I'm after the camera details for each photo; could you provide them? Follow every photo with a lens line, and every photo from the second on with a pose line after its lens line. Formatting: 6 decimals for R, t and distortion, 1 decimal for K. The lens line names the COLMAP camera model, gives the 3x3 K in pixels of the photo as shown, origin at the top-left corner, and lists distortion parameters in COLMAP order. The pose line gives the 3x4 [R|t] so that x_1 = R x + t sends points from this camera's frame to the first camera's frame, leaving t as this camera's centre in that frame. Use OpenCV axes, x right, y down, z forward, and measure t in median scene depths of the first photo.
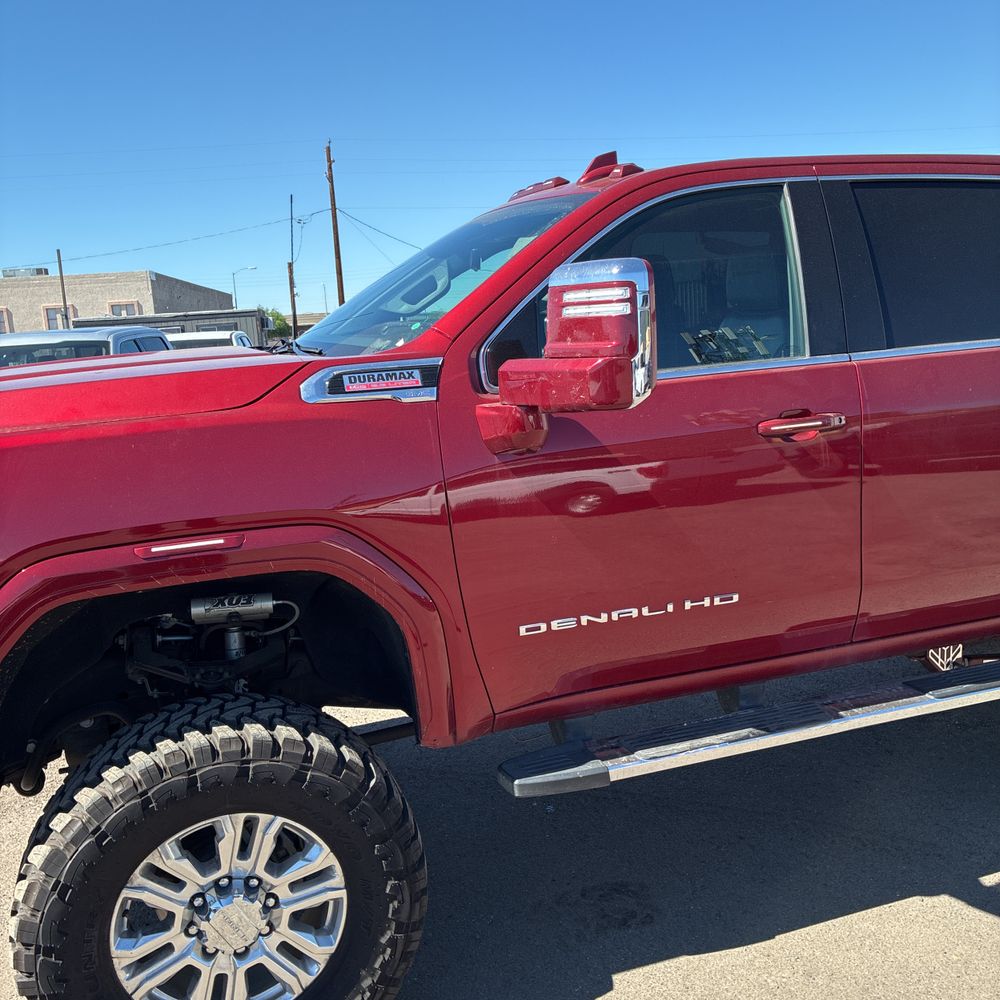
lens RADIAL K [[1010.6, 0, 504.4], [0, 1010.6, 501.3], [0, 0, 1]] dist [0.023617, 0.000000]
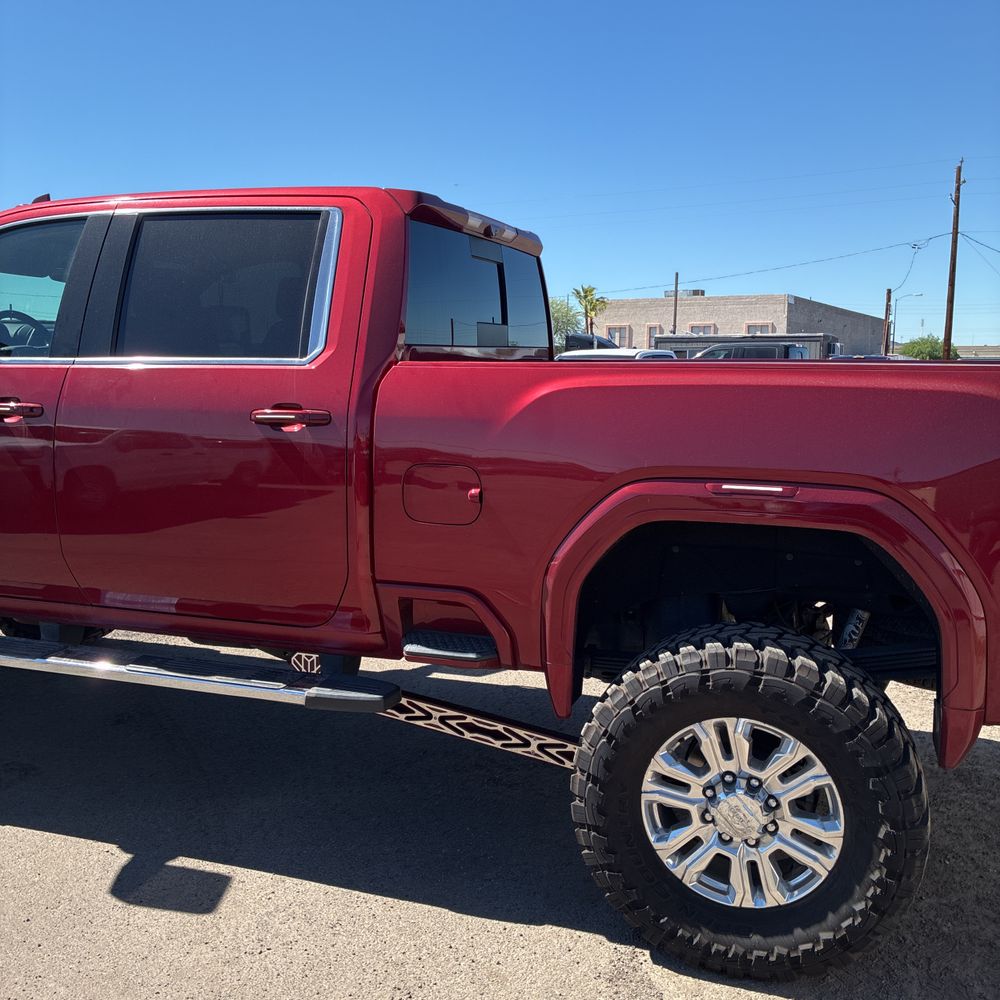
lens RADIAL K [[1010.6, 0, 504.6], [0, 1010.6, 490.2], [0, 0, 1]] dist [0.023617, 0.000000]
pose [[0.794674, 0.142094, -0.590171, 1.676413], [-0.161738, 0.986636, 0.019767, -0.110651], [0.585093, 0.079745, 0.807036, 0.391219]]
